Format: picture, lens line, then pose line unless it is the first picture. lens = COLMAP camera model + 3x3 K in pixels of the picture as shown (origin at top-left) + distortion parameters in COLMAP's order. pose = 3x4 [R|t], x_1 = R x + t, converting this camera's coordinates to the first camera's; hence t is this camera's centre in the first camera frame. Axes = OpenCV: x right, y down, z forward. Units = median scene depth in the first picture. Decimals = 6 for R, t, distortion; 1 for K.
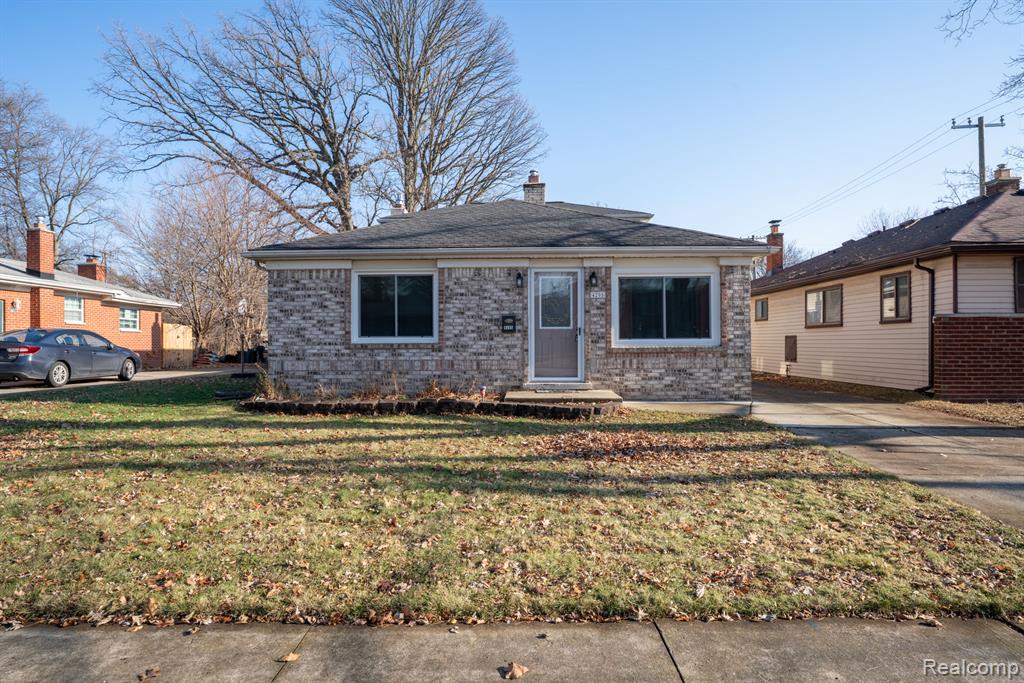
lens RADIAL K [[622.6, 0, 515.0], [0, 622.6, 344.0], [0, 0, 1]] dist [-0.024131, 0.014341]
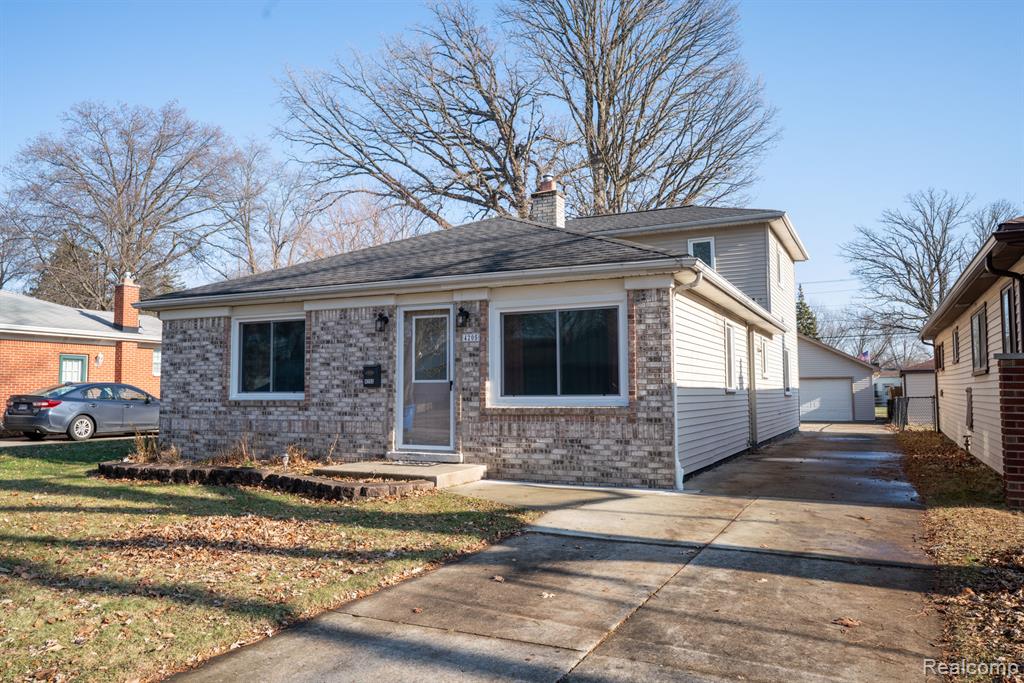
lens RADIAL K [[792.1, 0, 508.1], [0, 792.1, 336.0], [0, 0, 1]] dist [0.008039, 0.022667]
pose [[0.903448, -0.029048, -0.427713, 0.583811], [-0.001941, 0.997414, -0.071838, -0.011311], [0.428693, 0.065733, 0.901056, 0.147523]]
